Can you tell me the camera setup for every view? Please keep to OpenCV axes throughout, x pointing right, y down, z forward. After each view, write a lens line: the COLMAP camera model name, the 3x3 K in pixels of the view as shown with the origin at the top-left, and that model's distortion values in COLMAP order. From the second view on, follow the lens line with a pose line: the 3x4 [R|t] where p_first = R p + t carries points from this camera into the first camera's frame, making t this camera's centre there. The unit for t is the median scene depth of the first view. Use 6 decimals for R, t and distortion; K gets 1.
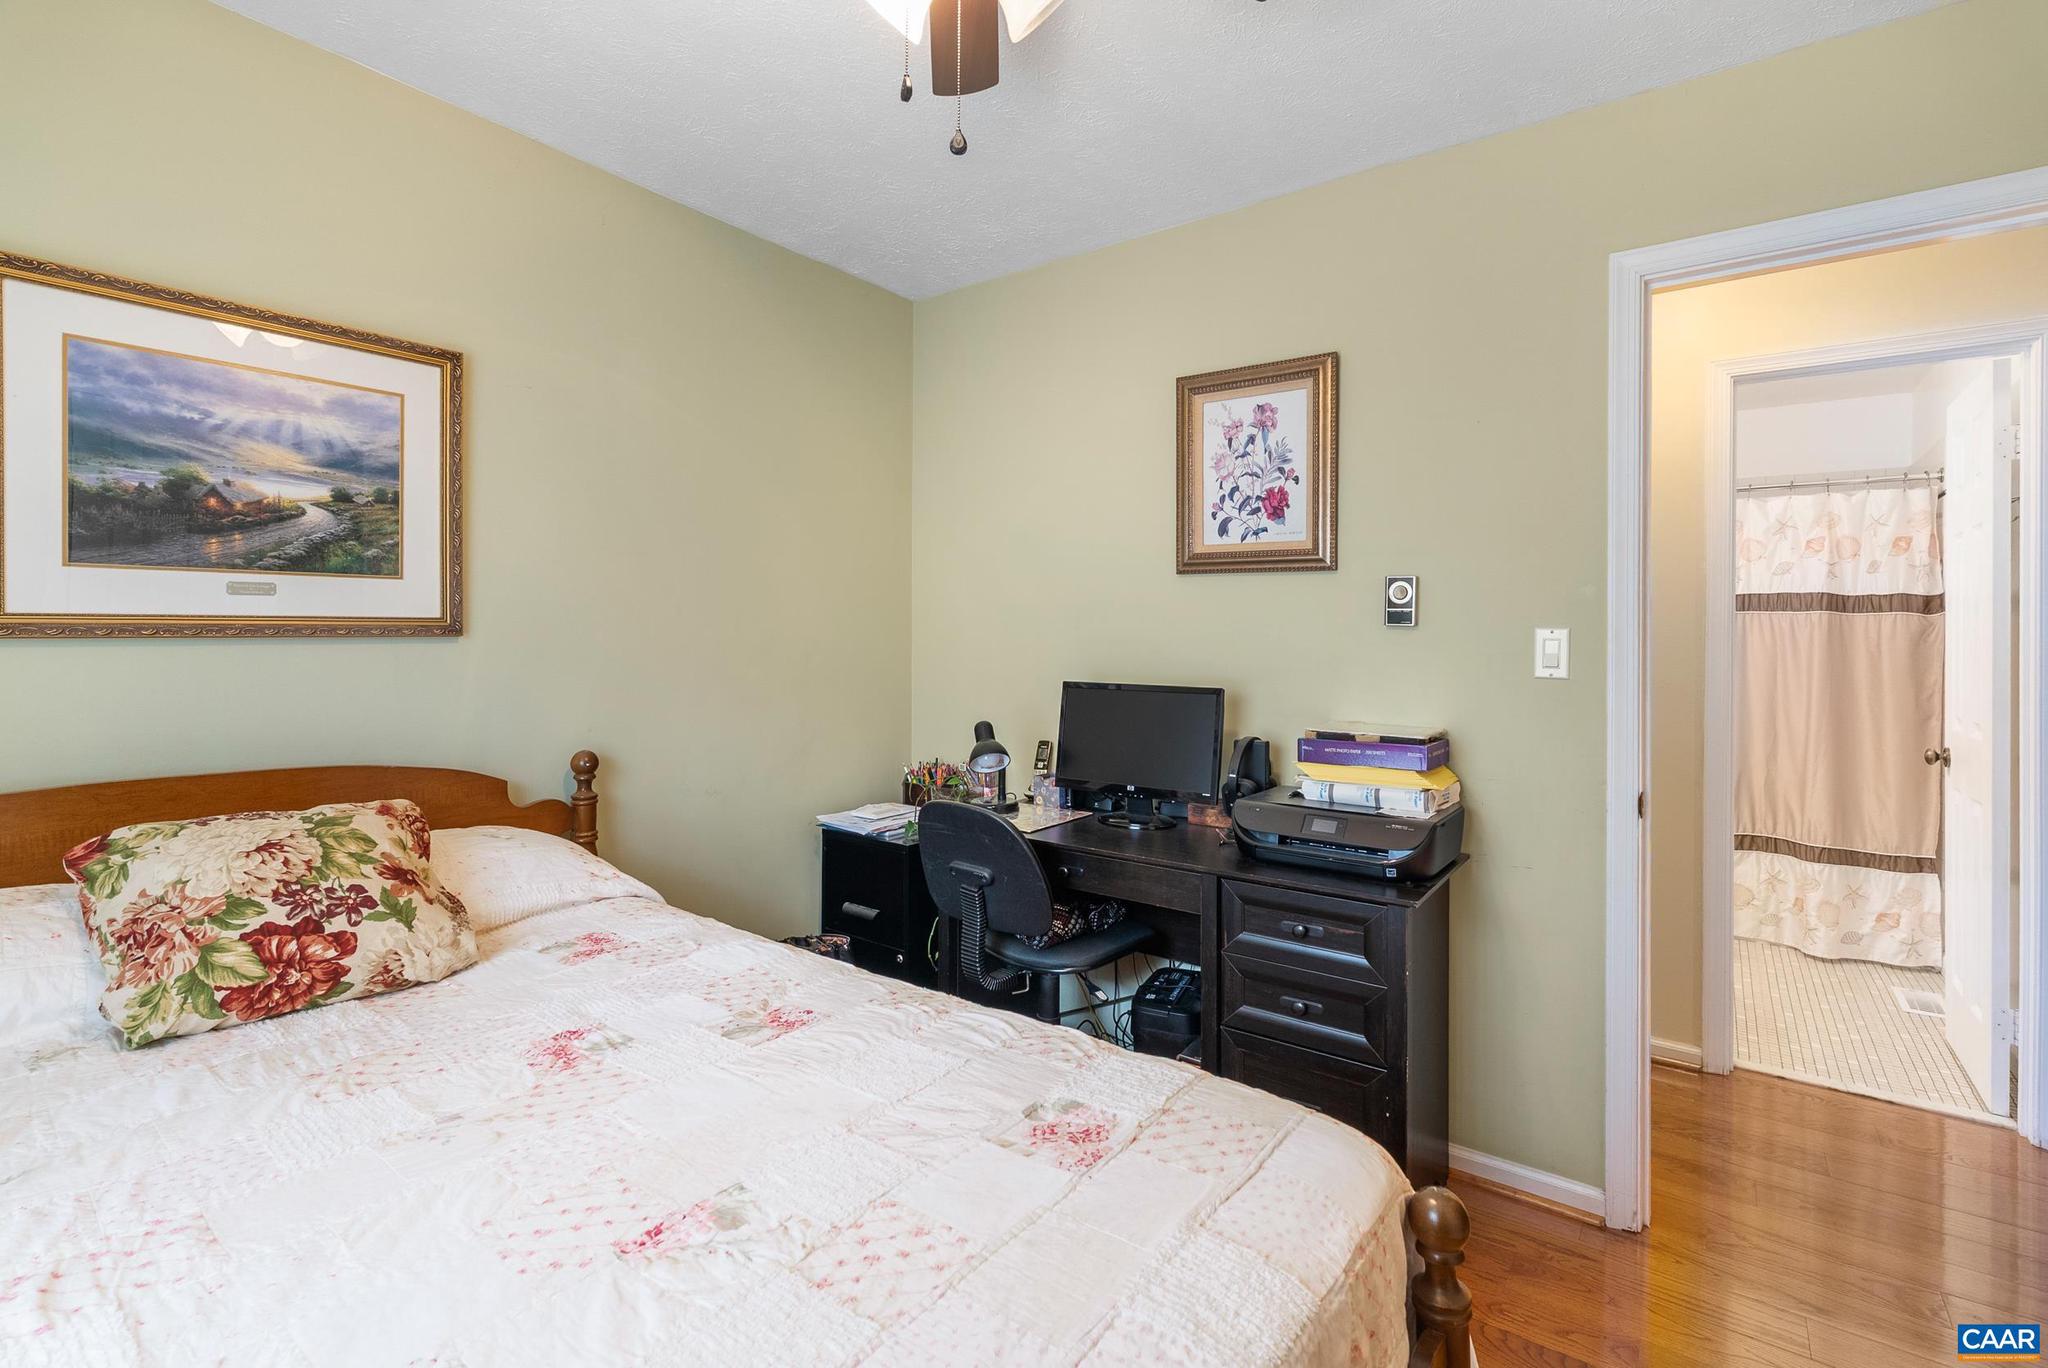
lens RADIAL K [[921.4, 0, 1030.4], [0, 921.4, 637.6], [0, 0, 1]] dist [-0.001651, -0.000604]
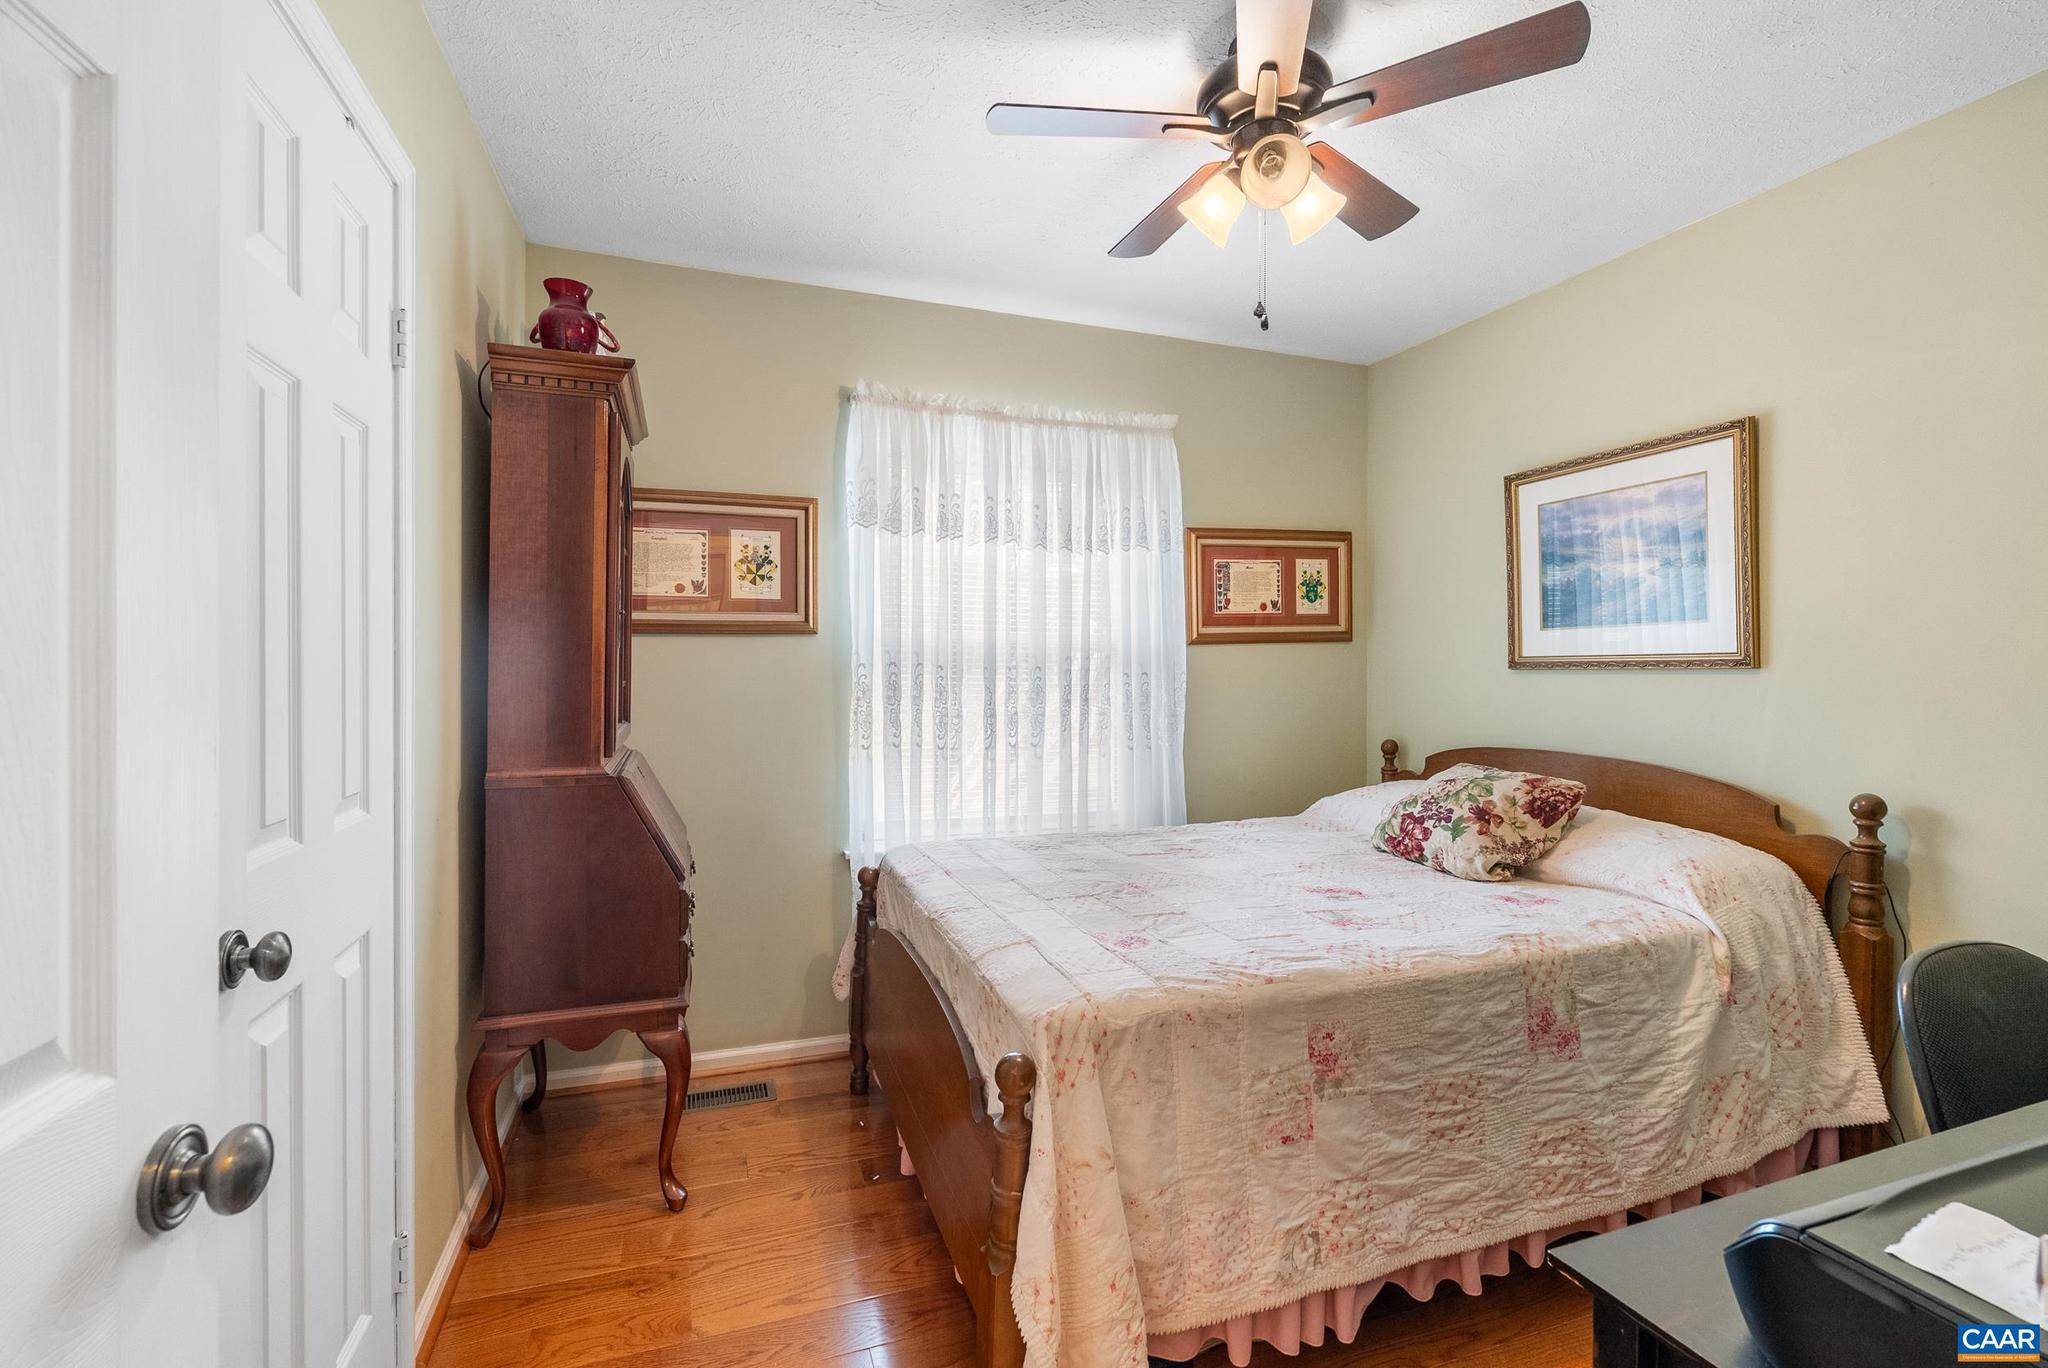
lens RADIAL K [[921.4, 0, 1024.3], [0, 921.4, 676.5], [0, 0, 1]] dist [-0.001651, -0.000604]
pose [[-0.558773, 0.012891, -0.829221, 2.548286], [0.003606, 0.999907, 0.013115, -0.028361], [0.829313, 0.004338, -0.558767, 2.796015]]
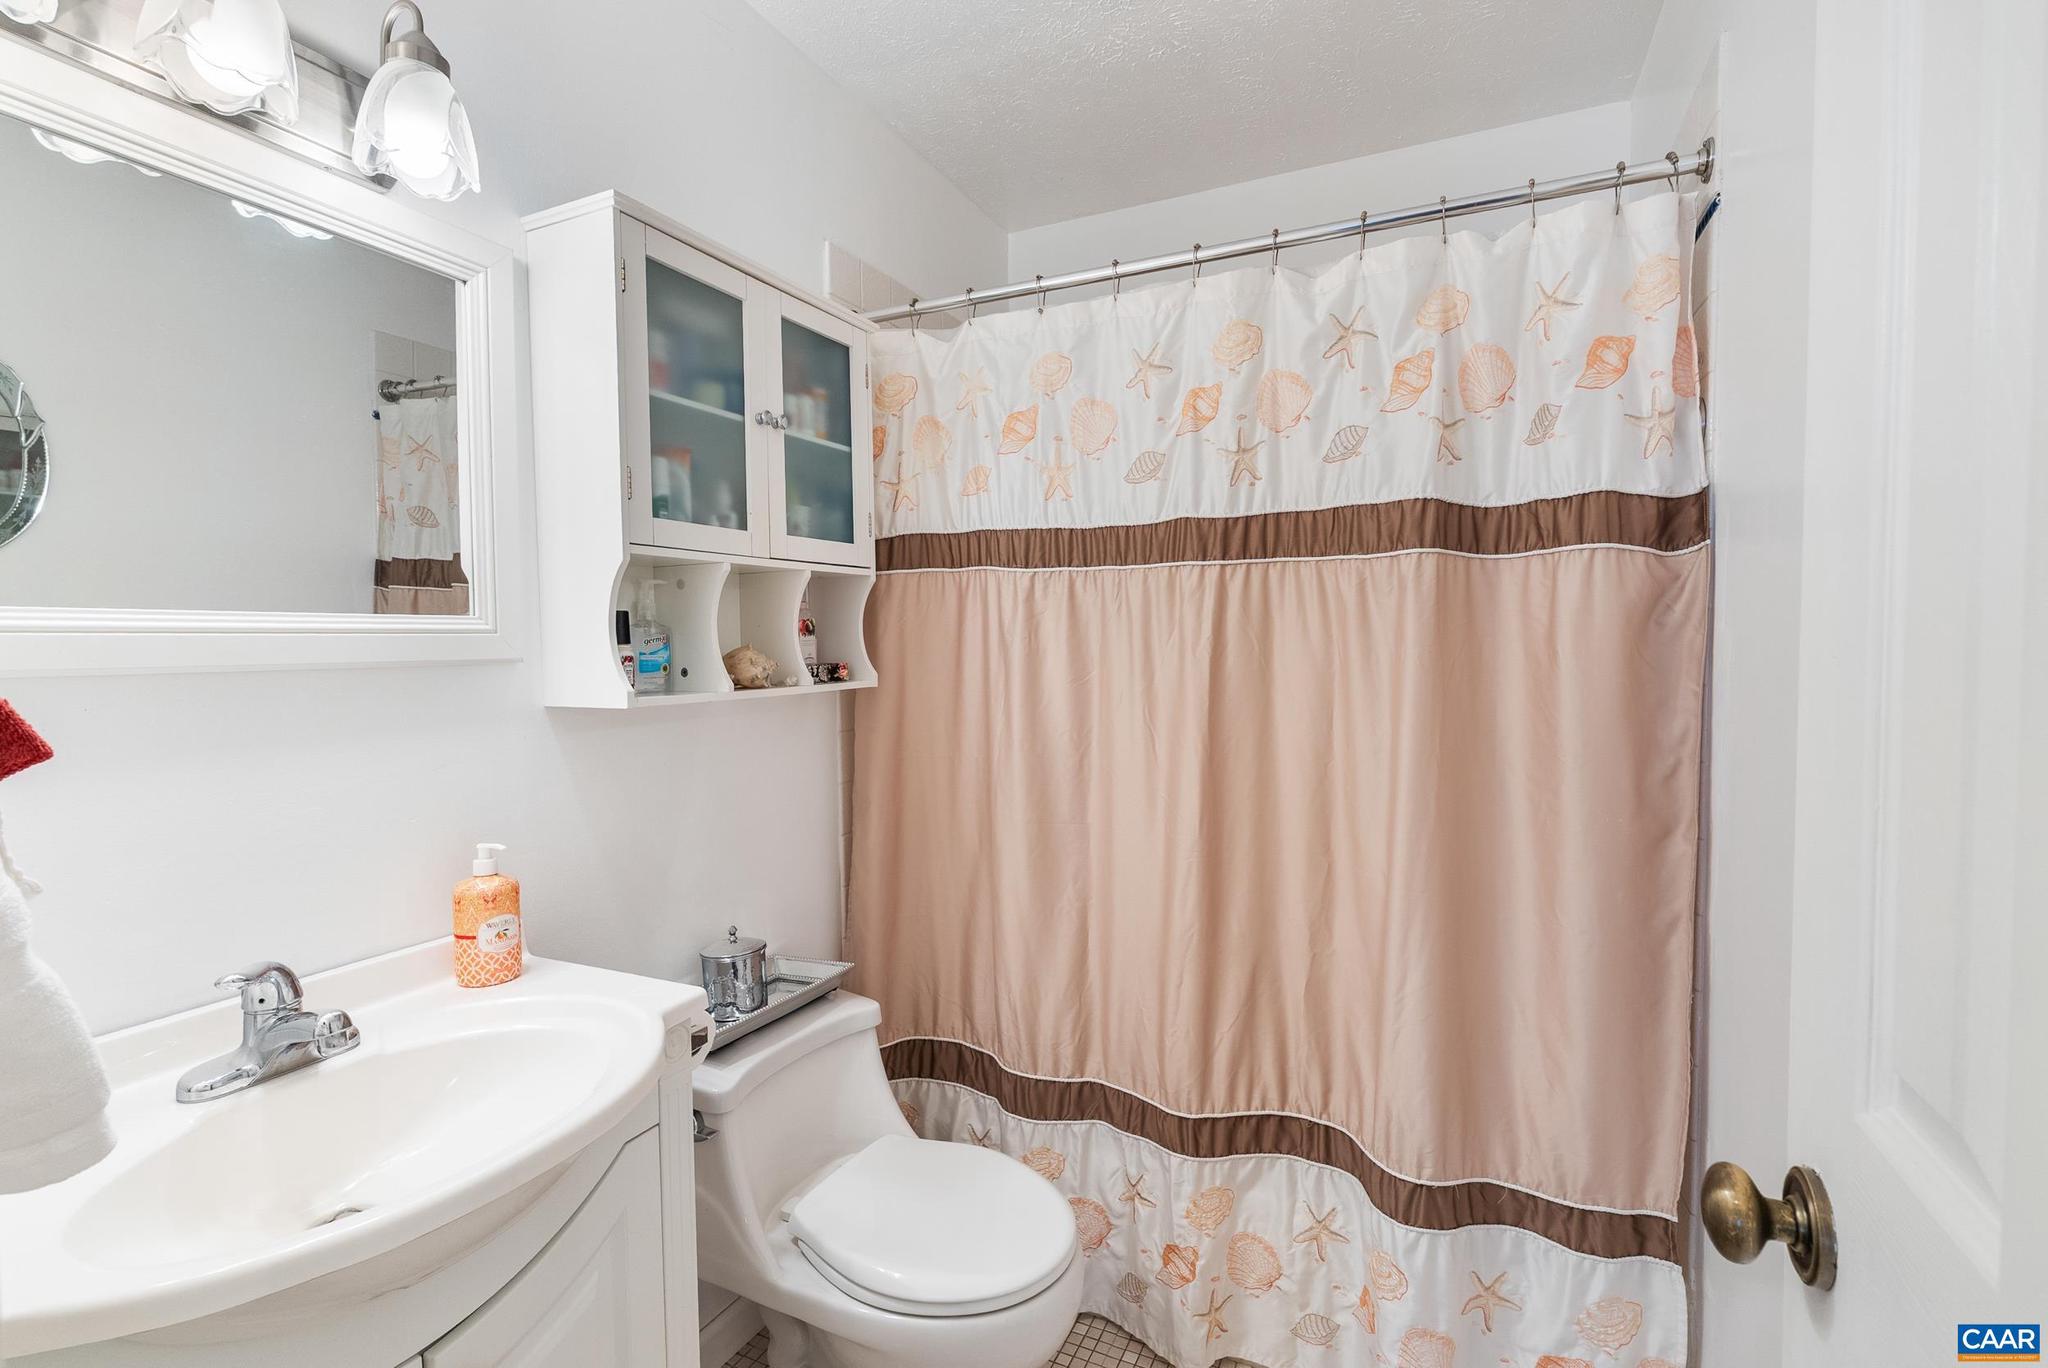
lens RADIAL K [[921.4, 0, 1031.1], [0, 921.4, 683.4], [0, 0, 1]] dist [-0.001651, -0.000604]
pose [[0.980763, -0.023582, 0.193774, 0.625458], [0.015035, 0.998853, 0.045460, 0.006292], [-0.194624, -0.041672, 0.979992, 0.656720]]
